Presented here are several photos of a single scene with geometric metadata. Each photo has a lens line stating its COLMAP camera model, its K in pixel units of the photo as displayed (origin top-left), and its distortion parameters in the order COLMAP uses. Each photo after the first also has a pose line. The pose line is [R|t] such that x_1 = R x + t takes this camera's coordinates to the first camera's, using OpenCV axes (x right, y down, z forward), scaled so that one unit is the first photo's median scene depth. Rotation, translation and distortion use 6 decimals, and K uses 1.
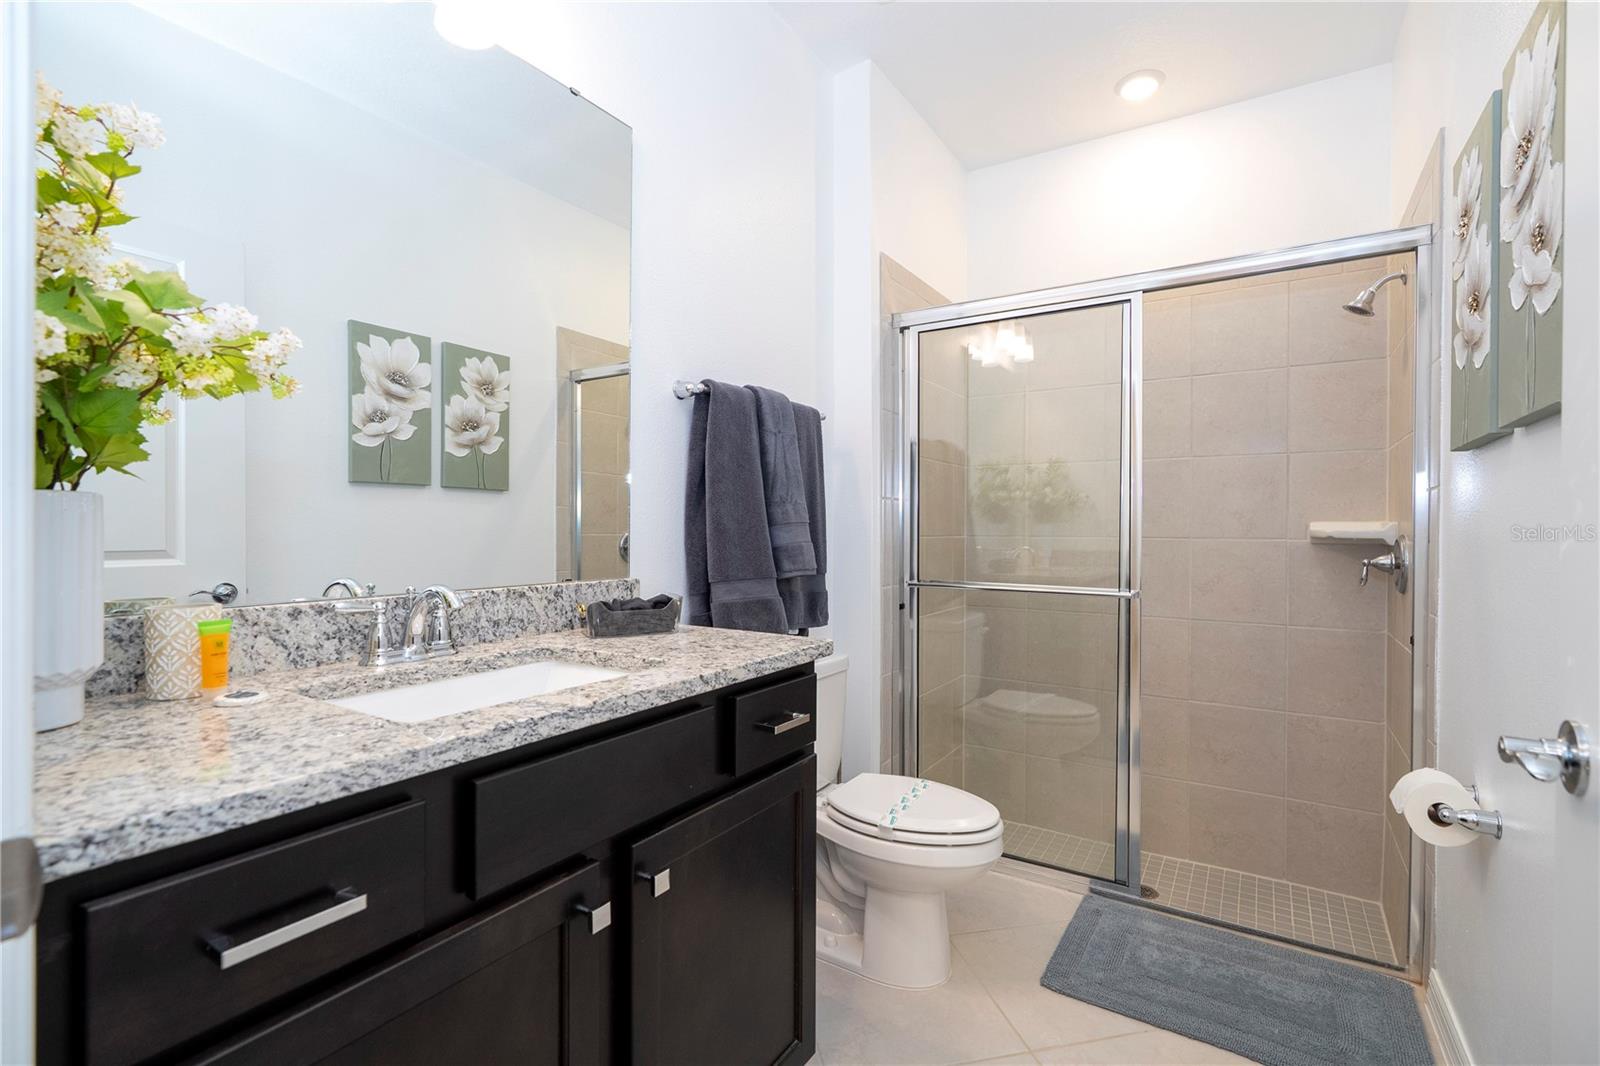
lens RADIAL K [[719.2, 0, 810.7], [0, 719.2, 531.8], [0, 0, 1]] dist [-0.005773, 0.002397]
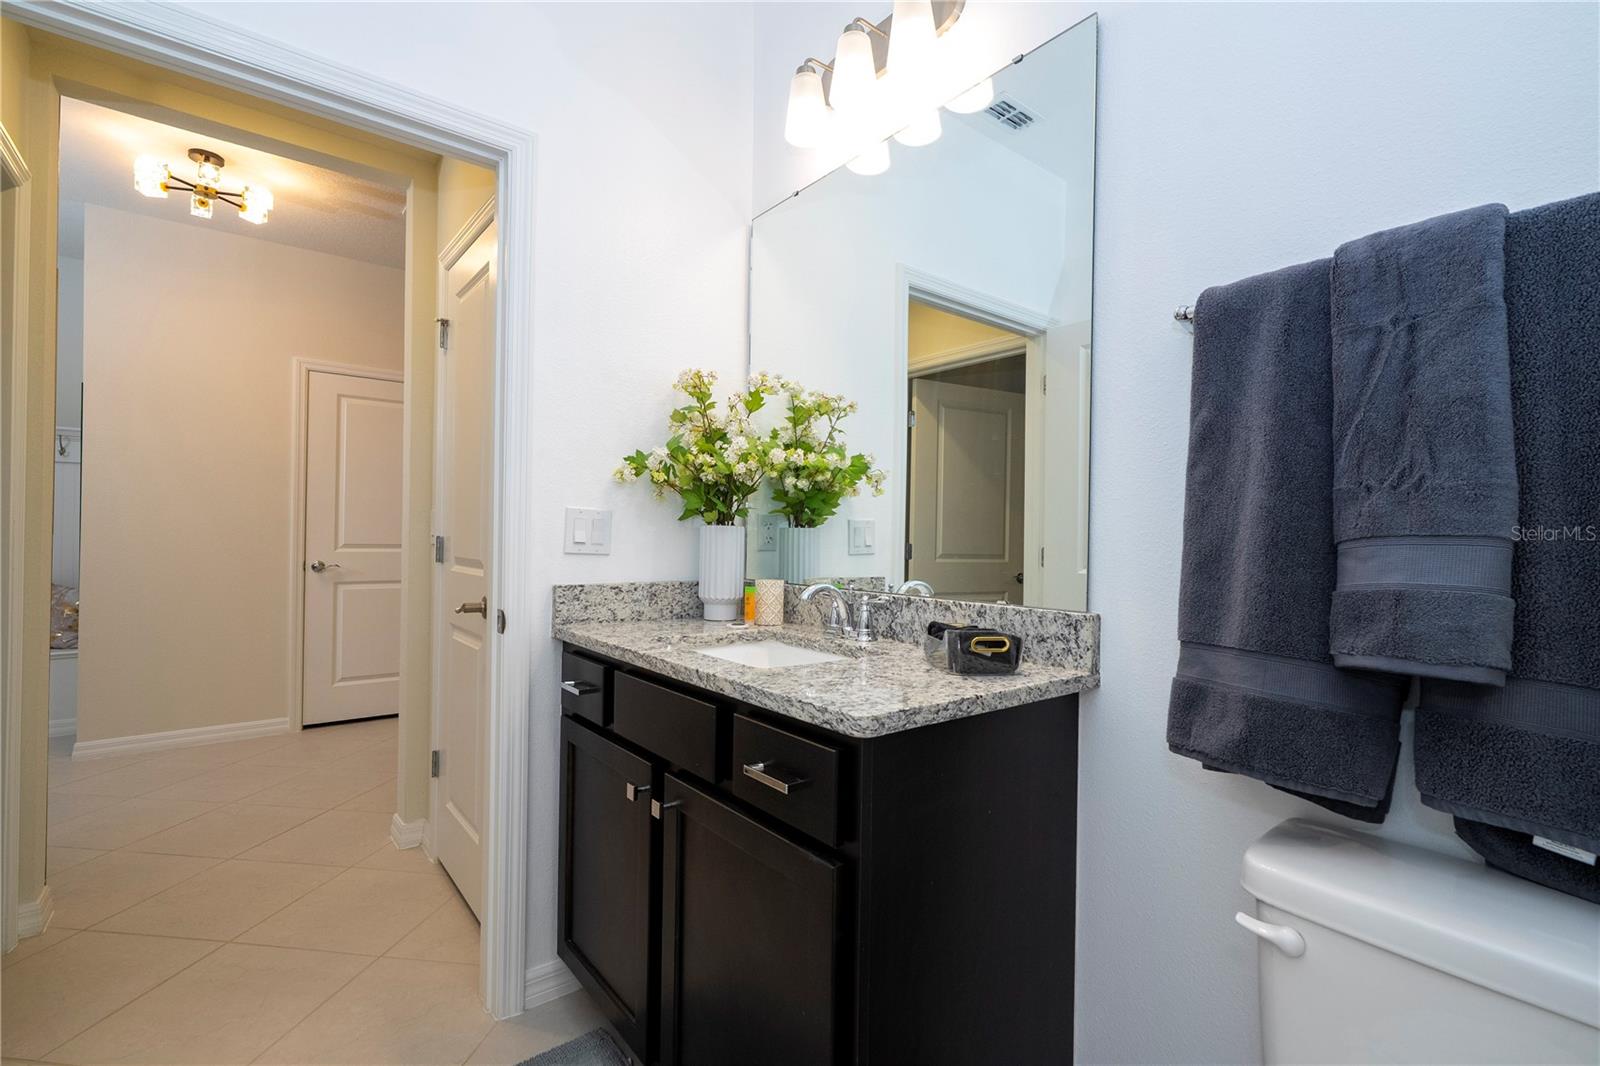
lens RADIAL K [[719.2, 0, 801.4], [0, 719.2, 526.0], [0, 0, 1]] dist [-0.005773, 0.002397]
pose [[-0.327400, -0.028537, -0.944455, 0.624822], [-0.024558, 0.999463, -0.021686, -0.002320], [0.944567, 0.016094, -0.327925, 1.104411]]
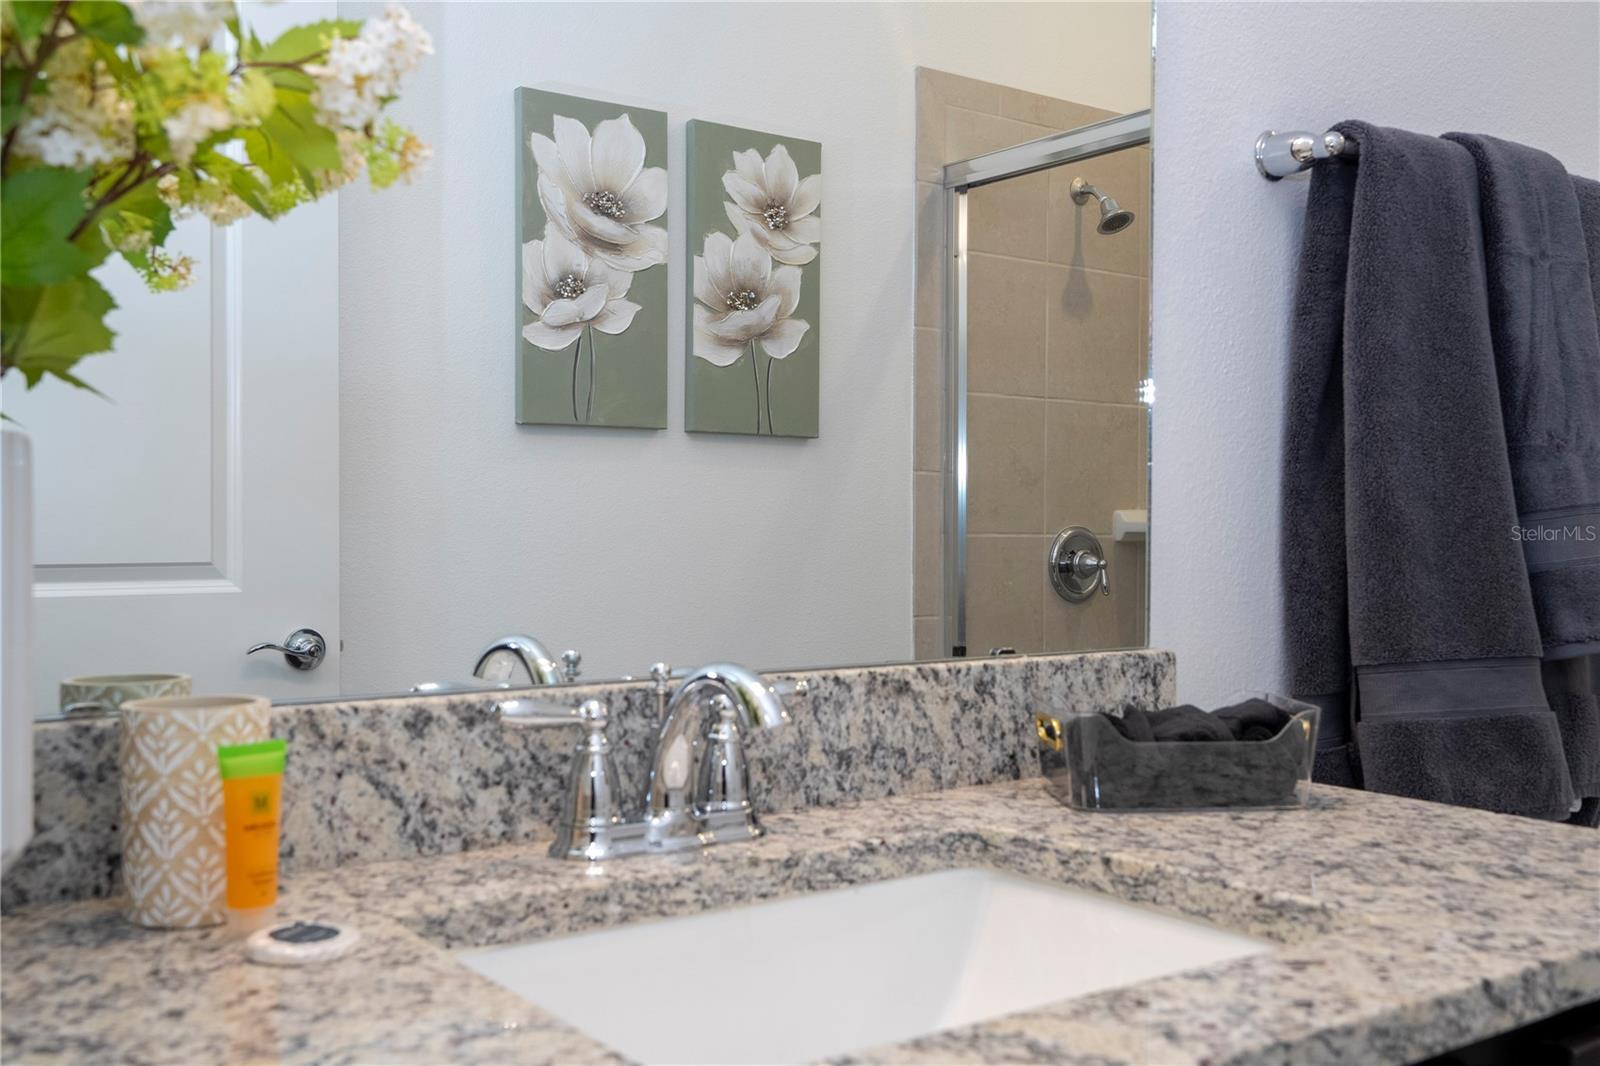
lens RADIAL K [[1559.1, 0, 810.1], [0, 1559.1, 534.4], [0, 0, 1]] dist [0.006870, 0.000000]
pose [[0.928356, 0.003716, -0.371674, -0.126479], [-0.002686, 0.999991, 0.003290, 0.000570], [0.371683, -0.002056, 0.928358, 0.180121]]
